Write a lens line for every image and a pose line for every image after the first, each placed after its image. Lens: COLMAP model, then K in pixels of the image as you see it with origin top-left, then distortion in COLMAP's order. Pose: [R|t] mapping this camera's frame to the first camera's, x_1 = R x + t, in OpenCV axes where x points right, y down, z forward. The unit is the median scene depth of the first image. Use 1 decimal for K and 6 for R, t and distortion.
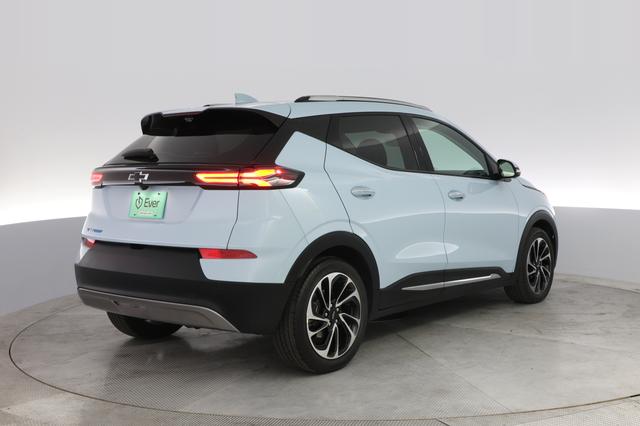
lens RADIAL K [[567.9, 0, 303.0], [0, 567.9, 205.6], [0, 0, 1]] dist [-0.132042, 0.003770]
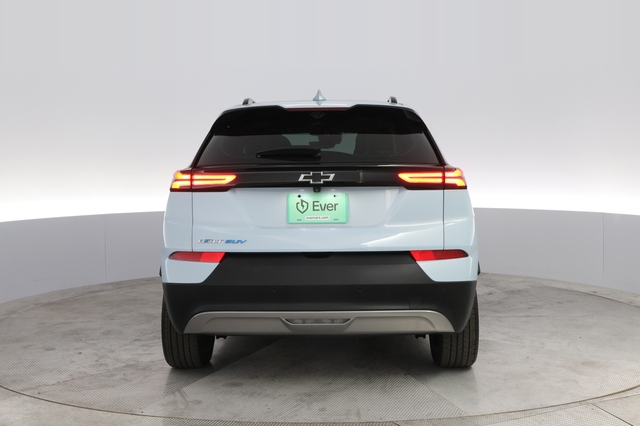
lens RADIAL K [[567.9, 0, 317.5], [0, 567.9, 210.7], [0, 0, 1]] dist [-0.132042, 0.003770]
pose [[0.901235, -0.035521, 0.431872, -0.626063], [0.032172, 0.999369, 0.015060, -0.010717], [-0.432134, 0.000321, 0.901809, 0.168853]]
